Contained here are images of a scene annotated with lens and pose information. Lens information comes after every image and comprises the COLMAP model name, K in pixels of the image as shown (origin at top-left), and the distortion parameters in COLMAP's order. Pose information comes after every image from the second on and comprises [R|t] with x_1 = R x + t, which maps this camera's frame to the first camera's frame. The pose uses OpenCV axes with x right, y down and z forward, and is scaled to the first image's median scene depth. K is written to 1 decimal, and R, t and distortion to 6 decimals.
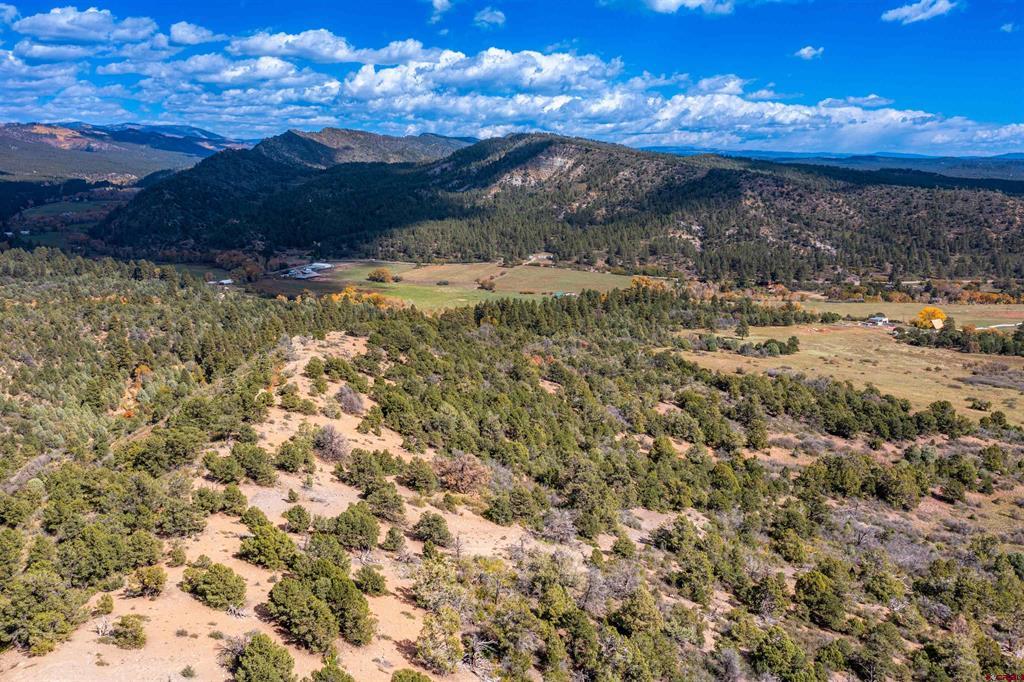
lens RADIAL K [[803.9, 0, 509.9], [0, 803.9, 347.1], [0, 0, 1]] dist [-0.016291, 0.009063]
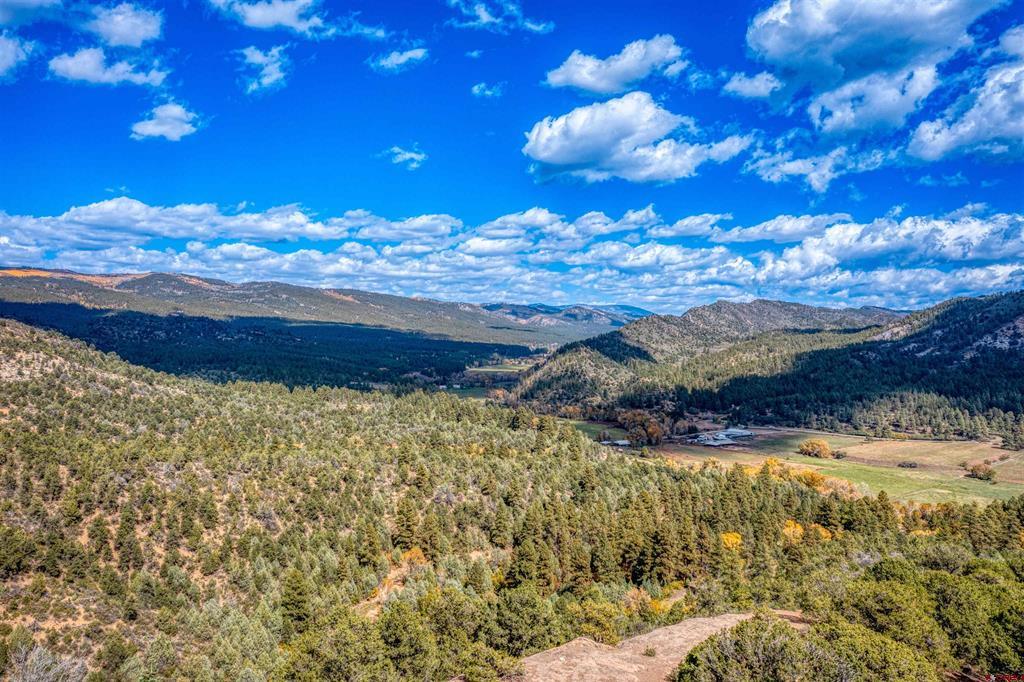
lens RADIAL K [[803.9, 0, 509.9], [0, 803.9, 347.1], [0, 0, 1]] dist [-0.016291, 0.009063]
pose [[0.869304, 0.007859, -0.494215, -0.087233], [-0.114487, 0.975884, -0.185858, -0.020017], [0.480836, 0.218149, 0.849240, 0.448385]]
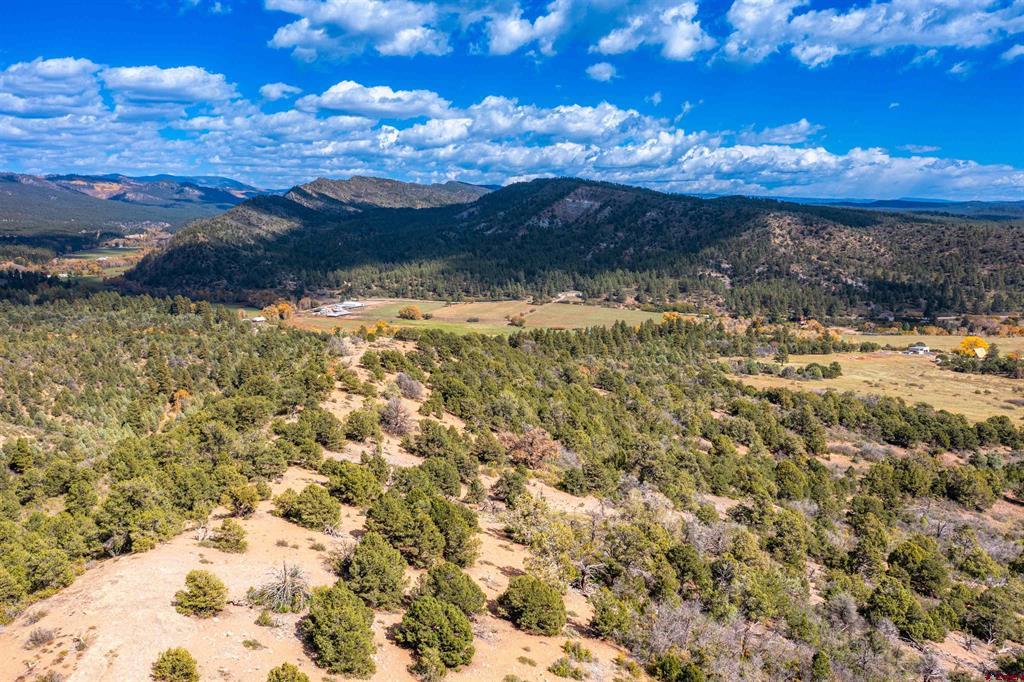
lens RADIAL K [[803.9, 0, 509.9], [0, 803.9, 347.1], [0, 0, 1]] dist [-0.016291, 0.009063]
pose [[0.999542, -0.002794, -0.030146, -0.015695], [0.001062, 0.998355, -0.057317, 0.025492], [0.030257, 0.057259, 0.997901, 0.006508]]
